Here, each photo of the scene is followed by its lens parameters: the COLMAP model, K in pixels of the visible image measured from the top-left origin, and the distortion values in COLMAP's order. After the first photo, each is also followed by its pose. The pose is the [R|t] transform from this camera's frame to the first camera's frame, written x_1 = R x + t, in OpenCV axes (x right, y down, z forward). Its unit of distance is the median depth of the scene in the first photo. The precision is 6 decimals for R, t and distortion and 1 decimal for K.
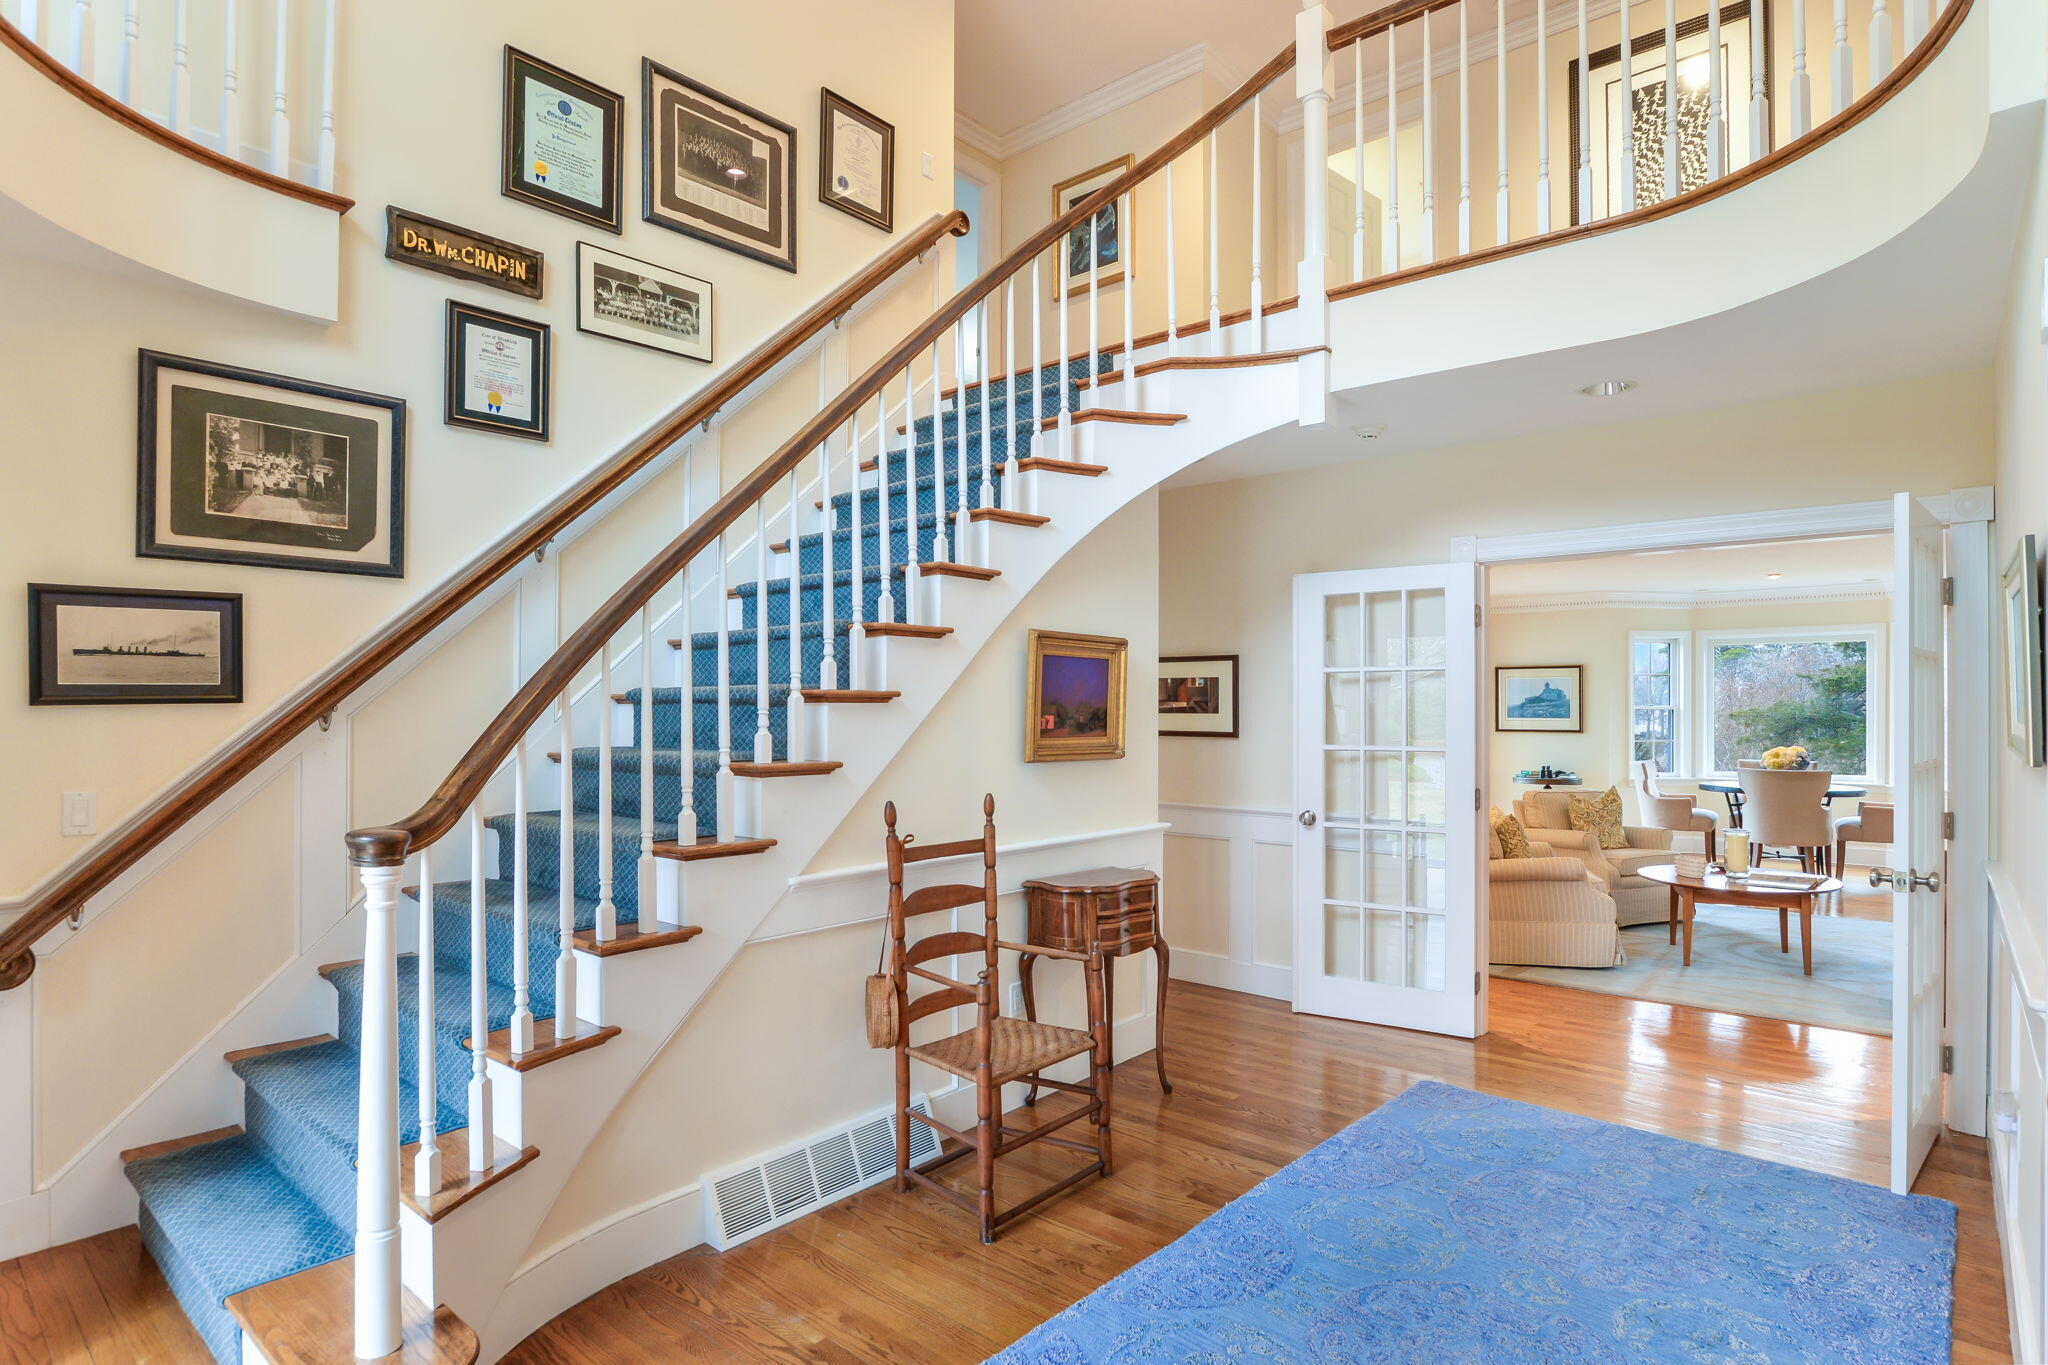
lens RADIAL K [[1066.7, 0, 1025.2], [0, 1066.7, 690.4], [0, 0, 1]] dist [-0.011395, -0.000771]
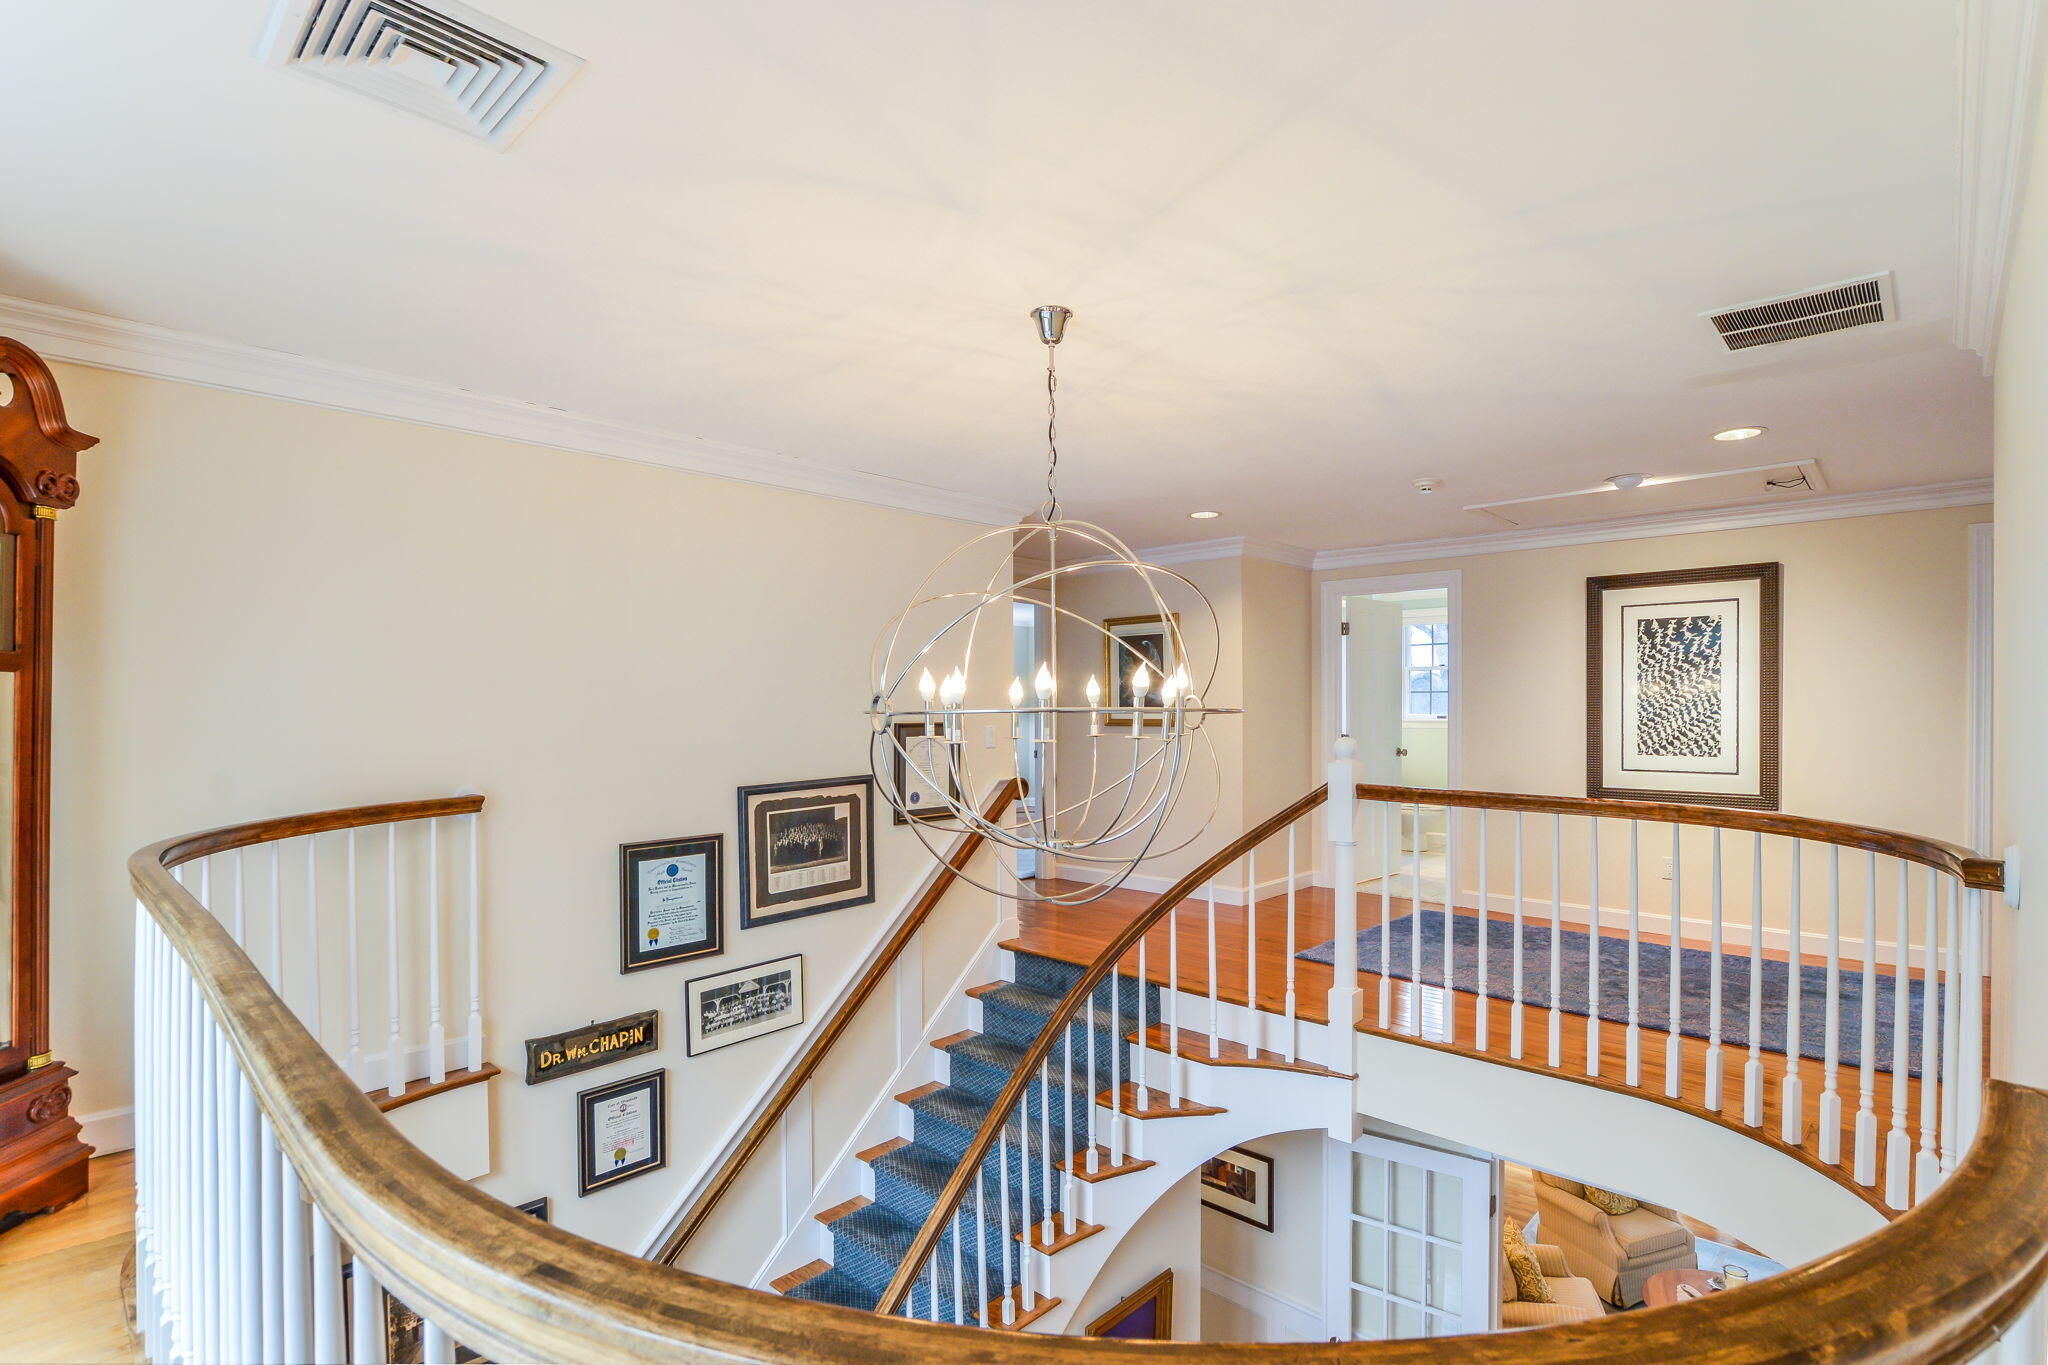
lens RADIAL K [[968.8, 0, 1025.9], [0, 968.8, 716.5], [0, 0, 1]] dist [-0.018572, -0.000076]
pose [[0.998489, -0.006946, -0.054519, 0.000785], [0.008355, 0.999636, 0.025652, -0.681663], [0.054321, -0.026069, 0.998183, -0.005664]]
